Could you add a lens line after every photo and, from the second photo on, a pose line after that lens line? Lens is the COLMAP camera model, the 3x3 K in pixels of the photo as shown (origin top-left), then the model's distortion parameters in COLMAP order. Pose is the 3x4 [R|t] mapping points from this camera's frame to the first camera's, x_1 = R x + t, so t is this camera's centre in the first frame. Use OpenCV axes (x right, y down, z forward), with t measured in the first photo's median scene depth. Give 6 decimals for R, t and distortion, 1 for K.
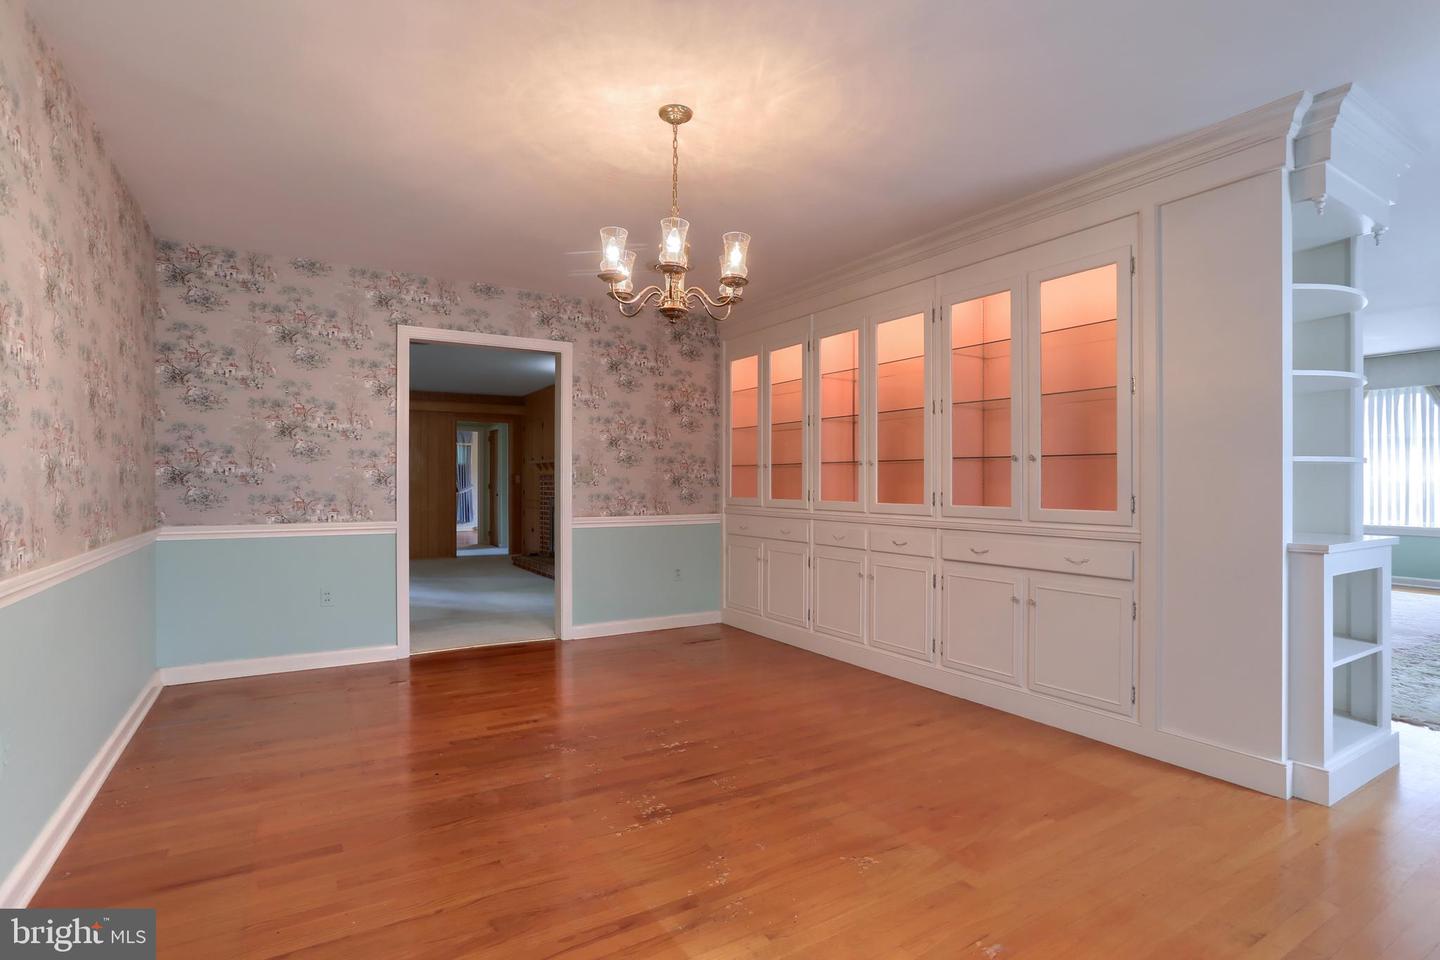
lens RADIAL K [[719.5, 0, 731.8], [0, 719.5, 478.9], [0, 0, 1]] dist [-0.041079, 0.031450]
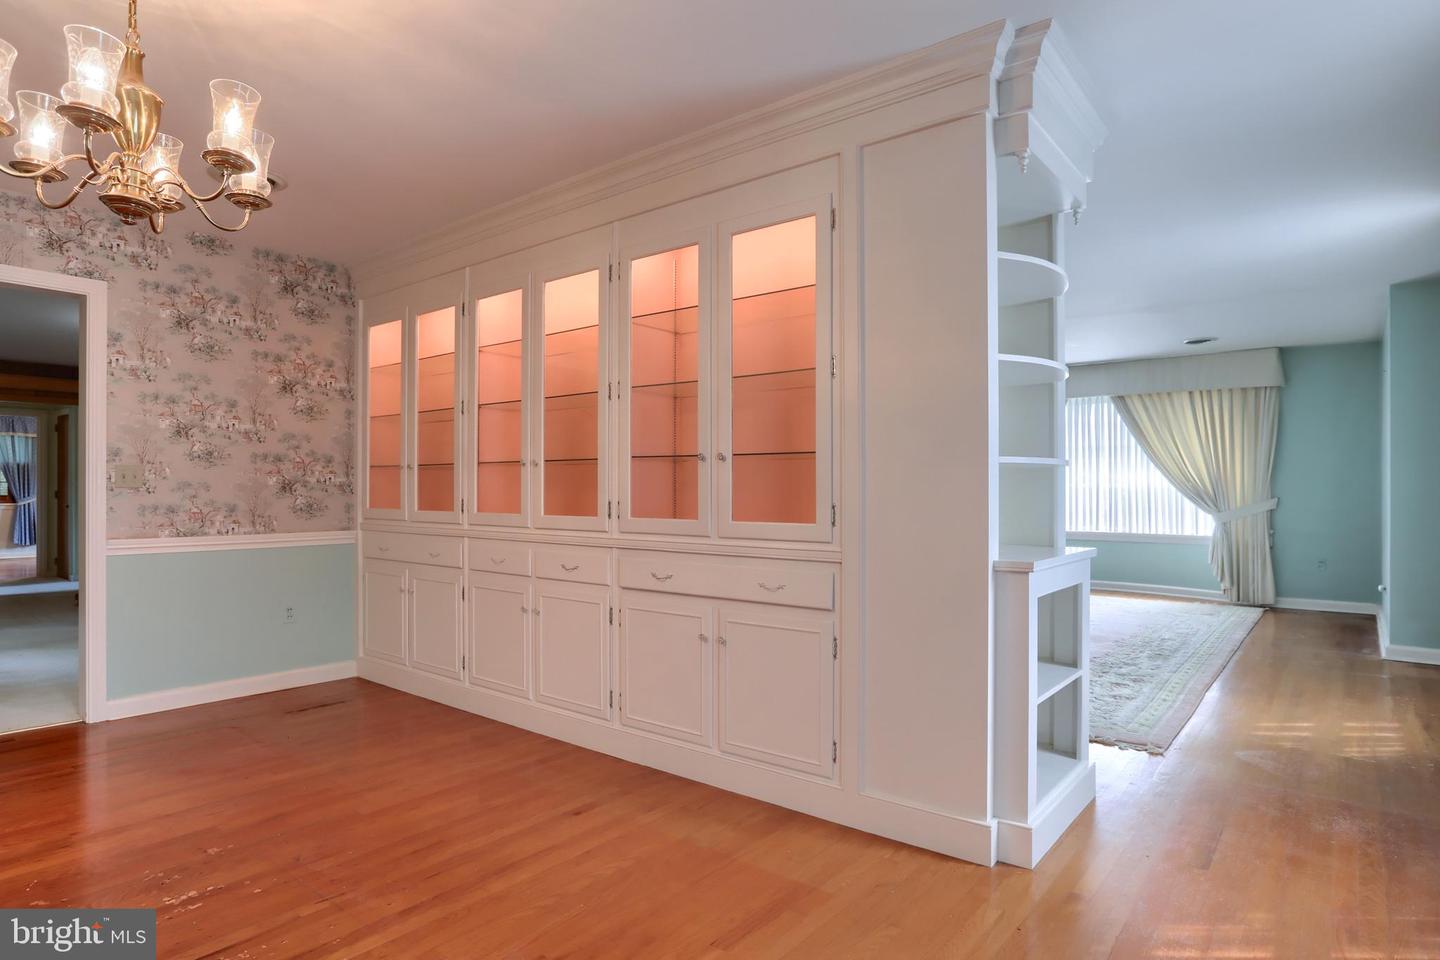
lens RADIAL K [[804.3, 0, 720.0], [0, 804.3, 480.0], [0, 0, 1]] dist [-0.045223, 0.050614]
pose [[0.948787, 0.004342, 0.315886, 0.135711], [-0.001933, 0.999967, -0.007939, 0.002883], [-0.315909, 0.006922, 0.948764, 0.156968]]
